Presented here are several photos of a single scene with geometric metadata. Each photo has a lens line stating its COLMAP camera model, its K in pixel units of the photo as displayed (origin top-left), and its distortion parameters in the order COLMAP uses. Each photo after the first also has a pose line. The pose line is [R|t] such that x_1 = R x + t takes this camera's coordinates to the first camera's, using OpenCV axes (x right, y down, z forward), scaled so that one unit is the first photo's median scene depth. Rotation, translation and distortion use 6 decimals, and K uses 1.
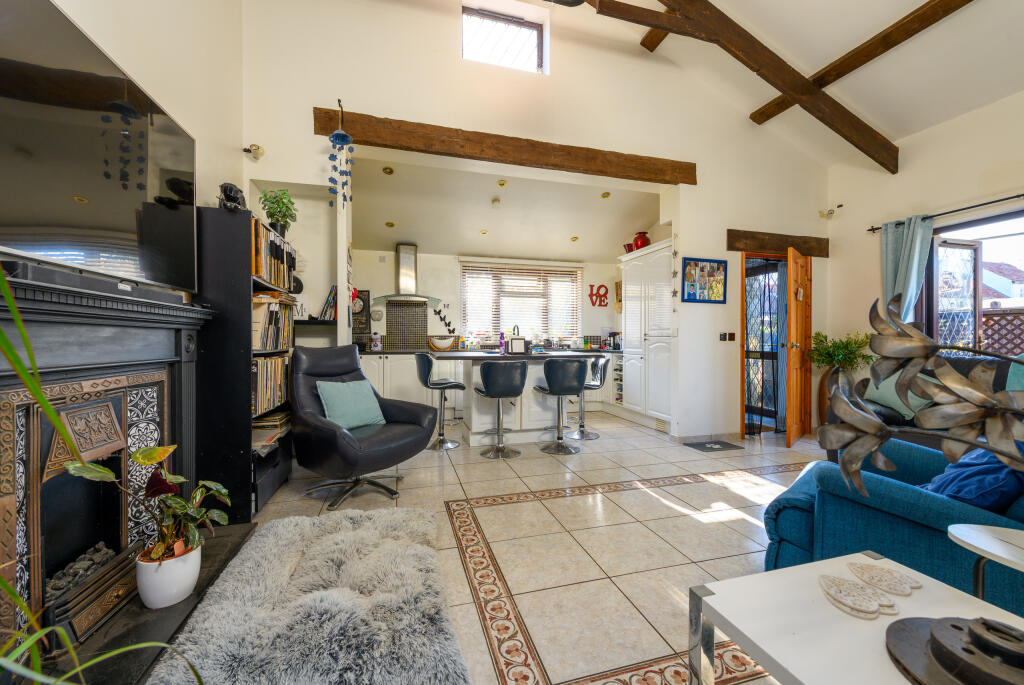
lens RADIAL K [[402.8, 0, 512.0], [0, 402.8, 342.5], [0, 0, 1]] dist [0.018476, -0.000207]
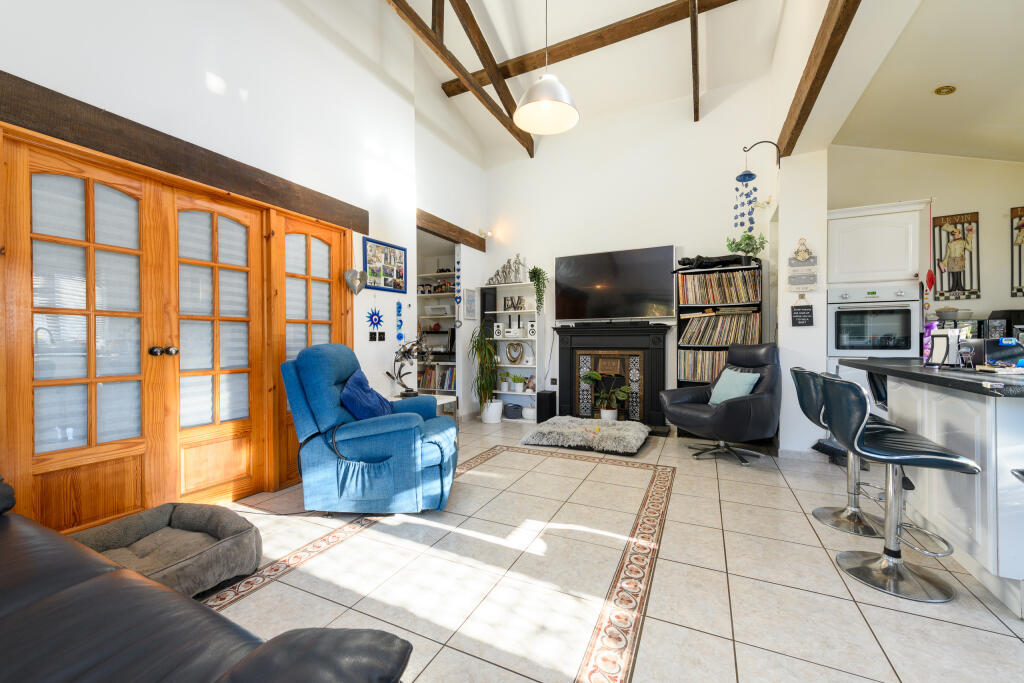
lens RADIAL K [[402.8, 0, 512.0], [0, 402.8, 341.5], [0, 0, 1]] dist [0.018476, -0.000207]
pose [[-0.664387, 0.006848, -0.747358, 1.137411], [0.000078, 0.999959, 0.009093, -0.010700], [0.747389, 0.005983, -0.664360, 1.486395]]
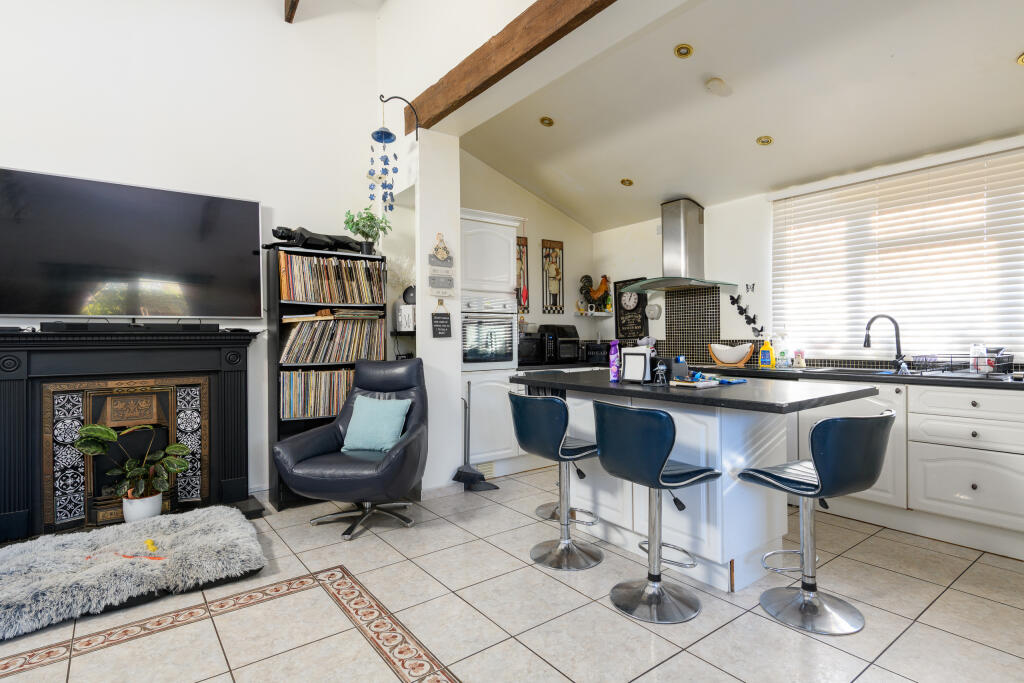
lens RADIAL K [[525.3, 0, 512.0], [0, 525.3, 341.5], [0, 0, 1]] dist [0.013795, -0.001756]
pose [[0.357944, 0.006360, -0.933721, 0.926367], [0.002811, 0.999965, 0.007889, -0.049545], [0.933739, -0.005448, 0.357913, 0.966223]]
